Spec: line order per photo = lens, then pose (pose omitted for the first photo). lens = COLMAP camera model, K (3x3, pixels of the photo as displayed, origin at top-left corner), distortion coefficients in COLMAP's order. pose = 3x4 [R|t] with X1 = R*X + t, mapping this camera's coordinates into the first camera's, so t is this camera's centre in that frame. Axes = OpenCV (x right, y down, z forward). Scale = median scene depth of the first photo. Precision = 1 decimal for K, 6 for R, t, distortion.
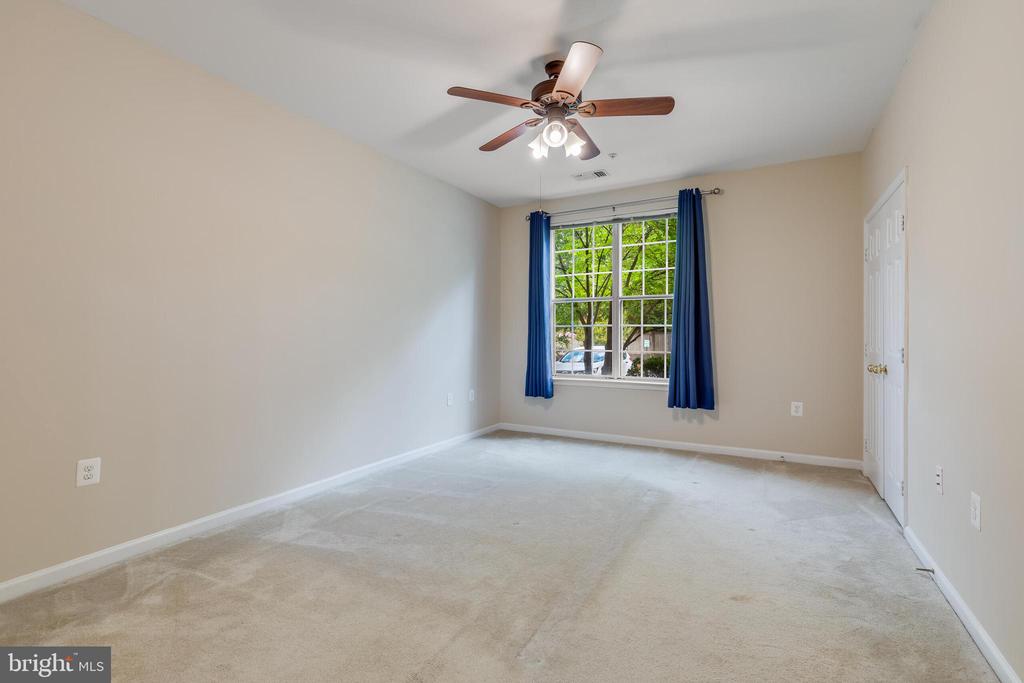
lens RADIAL K [[460.1, 0, 508.2], [0, 460.1, 337.8], [0, 0, 1]] dist [0.006781, -0.002273]
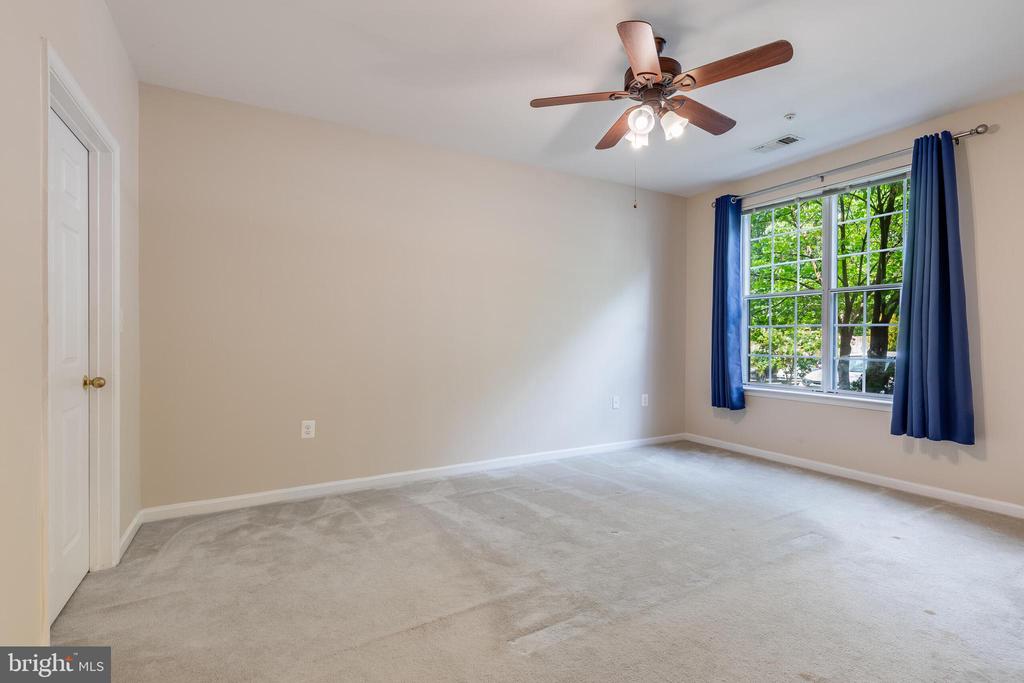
lens RADIAL K [[460.1, 0, 493.7], [0, 460.1, 343.7], [0, 0, 1]] dist [0.006781, -0.002273]
pose [[0.856631, 0.010777, -0.515817, 0.187304], [-0.005762, 0.999919, 0.011322, -0.001118], [0.515897, -0.006726, 0.856624, 0.027710]]
